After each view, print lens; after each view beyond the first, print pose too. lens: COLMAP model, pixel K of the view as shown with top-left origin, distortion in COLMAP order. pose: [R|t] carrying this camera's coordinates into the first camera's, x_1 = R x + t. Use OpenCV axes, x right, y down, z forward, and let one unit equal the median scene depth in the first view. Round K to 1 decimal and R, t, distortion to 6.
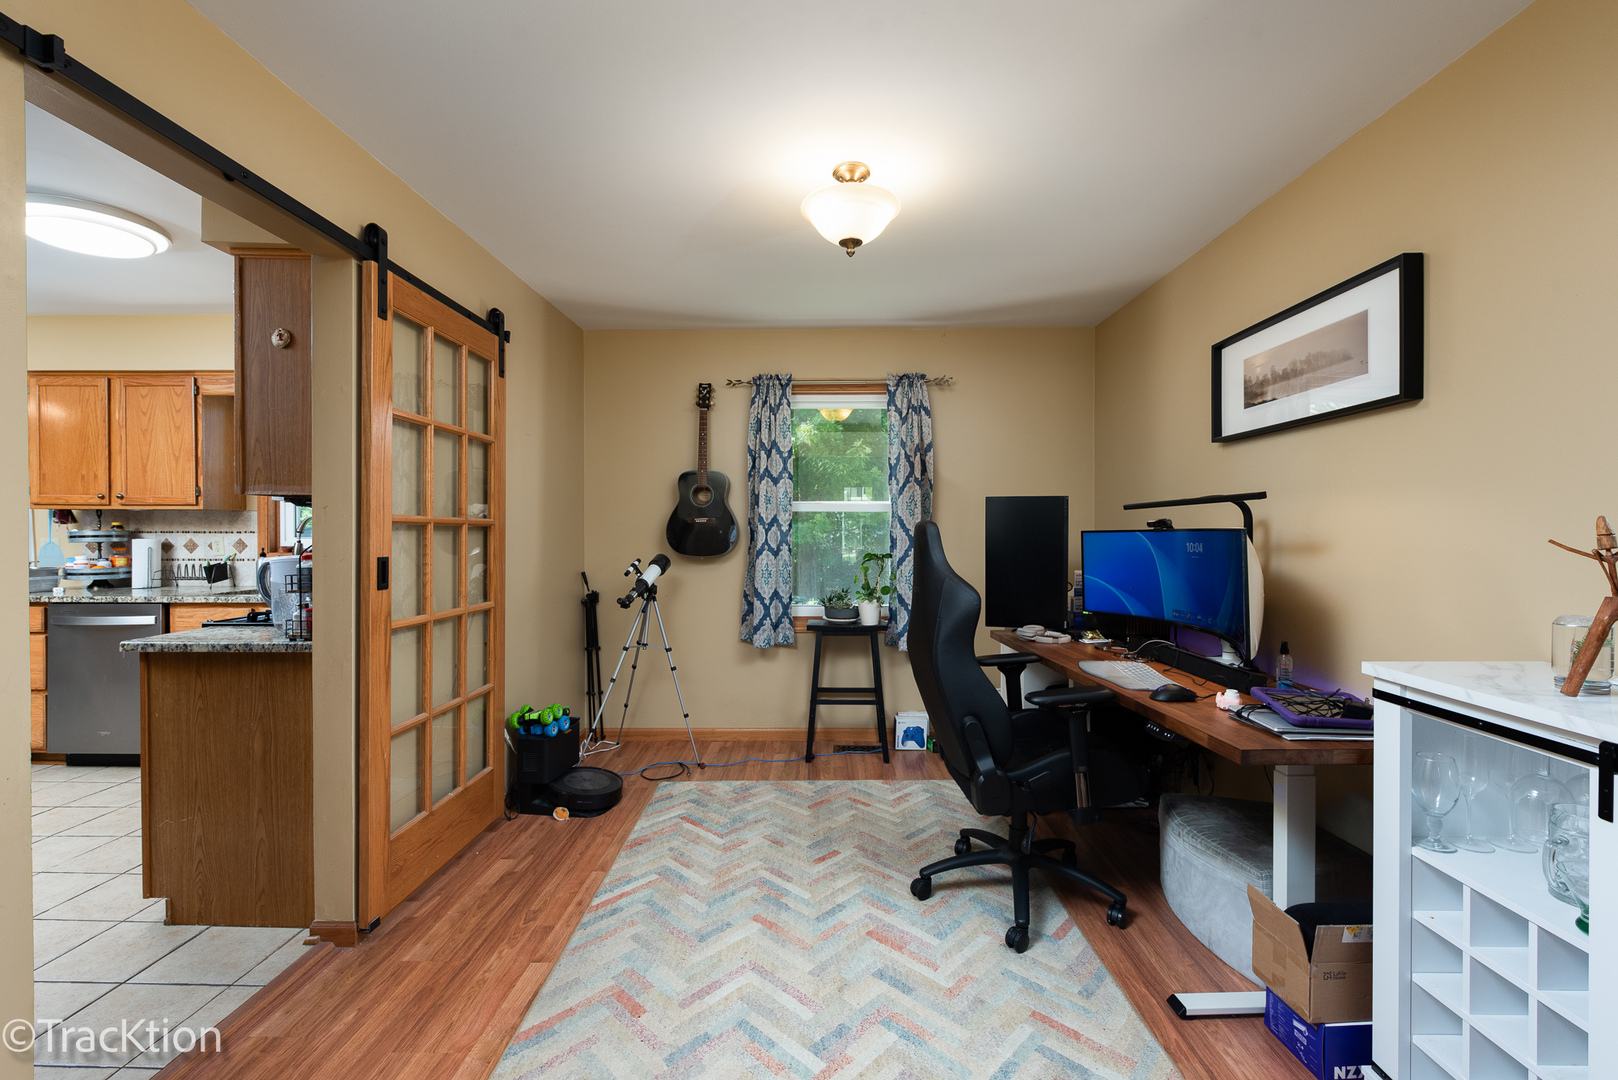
lens RADIAL K [[710.2, 0, 807.5], [0, 710.2, 533.9], [0, 0, 1]] dist [0.001123, 0.000123]
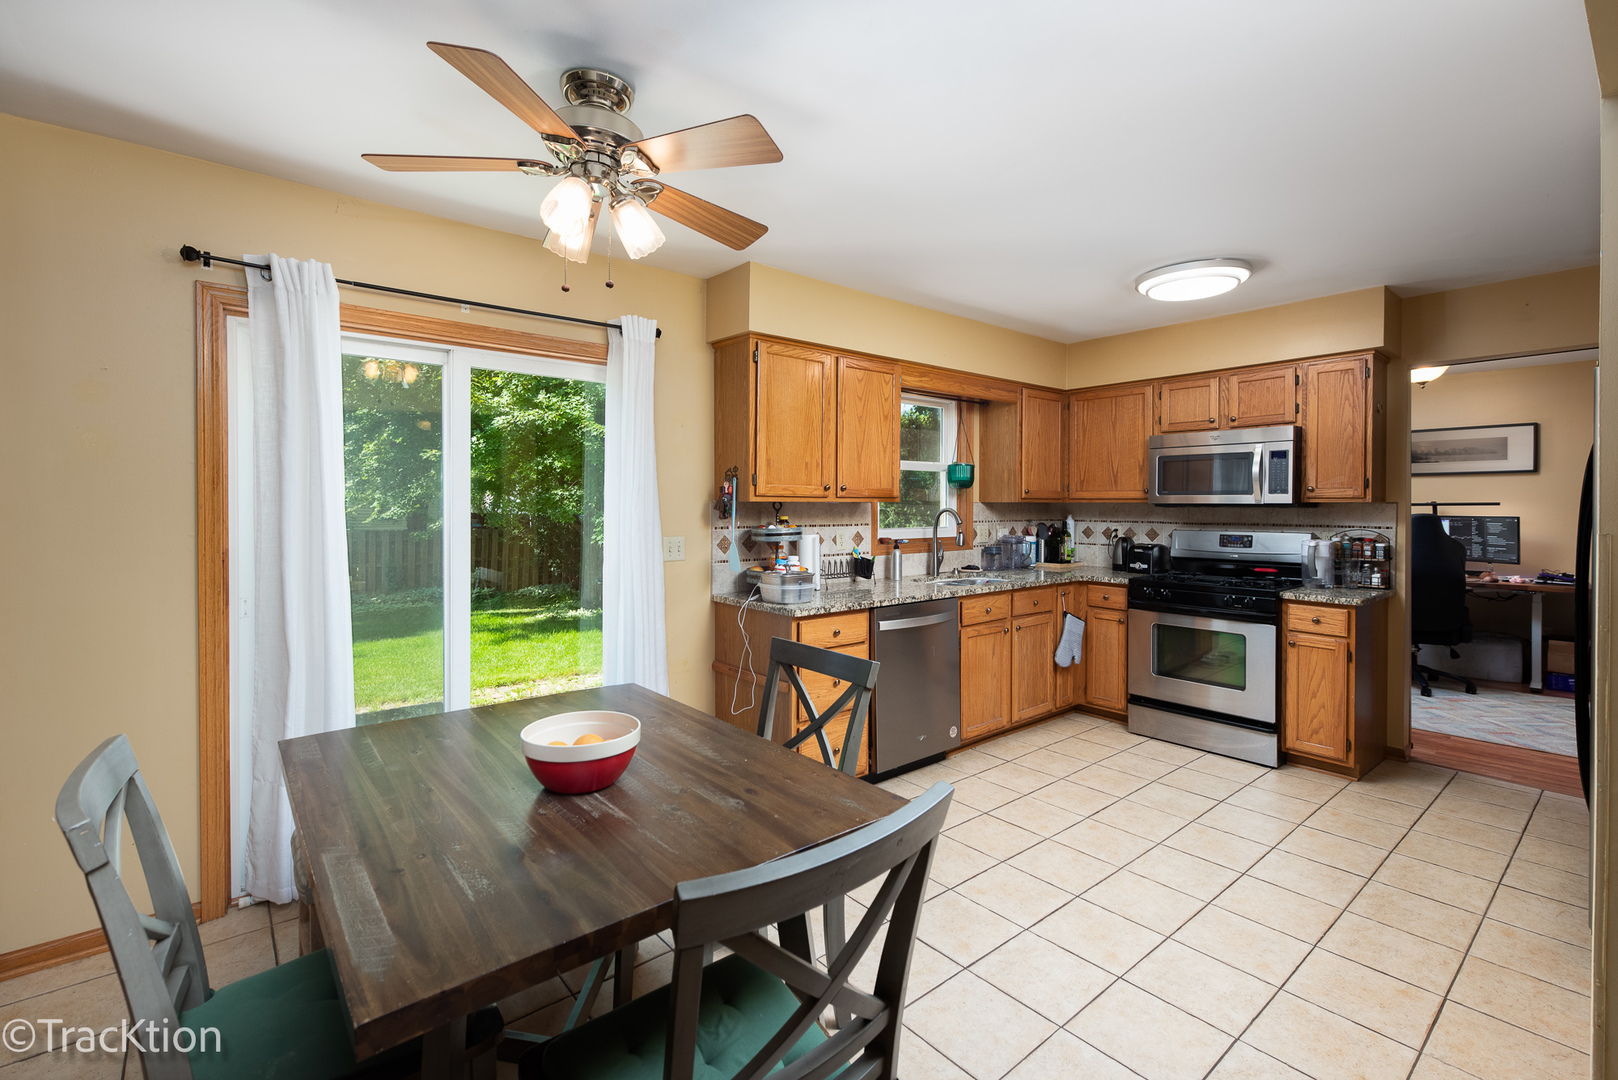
lens RADIAL K [[710.2, 0, 786.4], [0, 710.2, 510.3], [0, 0, 1]] dist [0.001123, 0.000123]
pose [[0.763237, -0.006713, 0.646084, -1.608705], [0.006294, 0.999976, 0.002955, -0.026929], [-0.646088, 0.001811, 0.763261, 0.353471]]
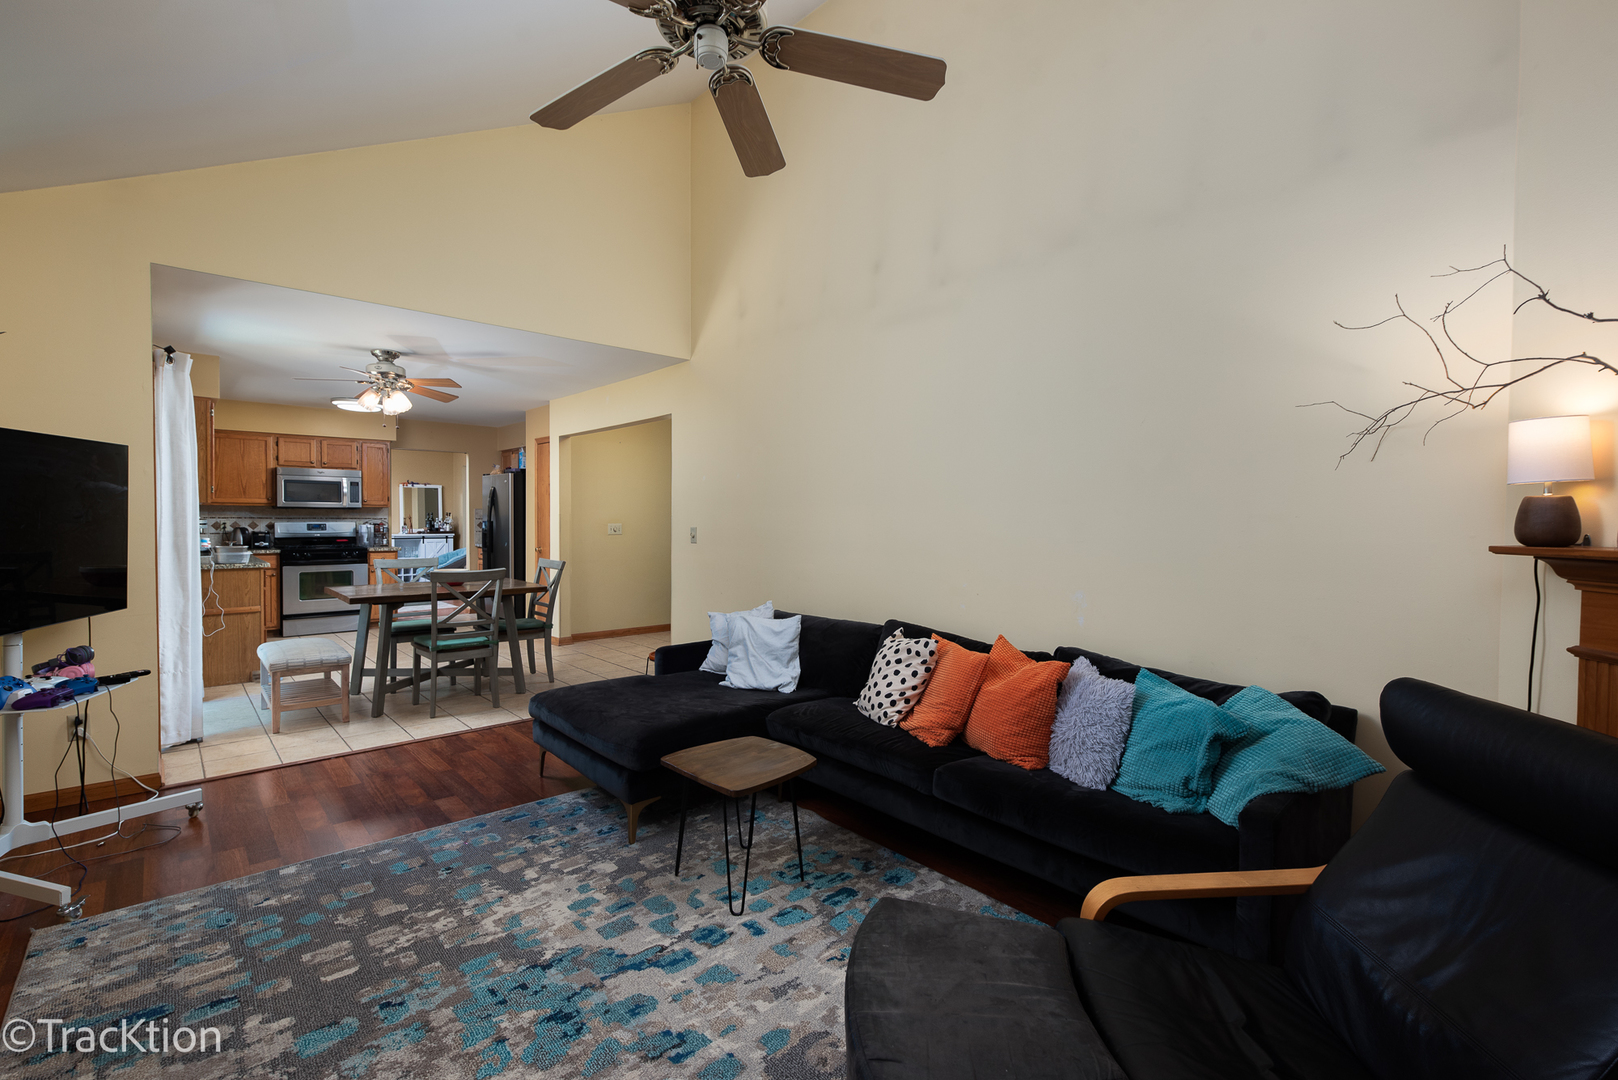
lens RADIAL K [[710.2, 0, 807.0], [0, 710.2, 533.9], [0, 0, 1]] dist [0.001123, 0.000123]
pose [[-0.685687, -0.025912, 0.727435, -3.633784], [-0.003420, 0.999470, 0.032379, -0.021657], [-0.727888, 0.019715, -0.685412, 1.614780]]
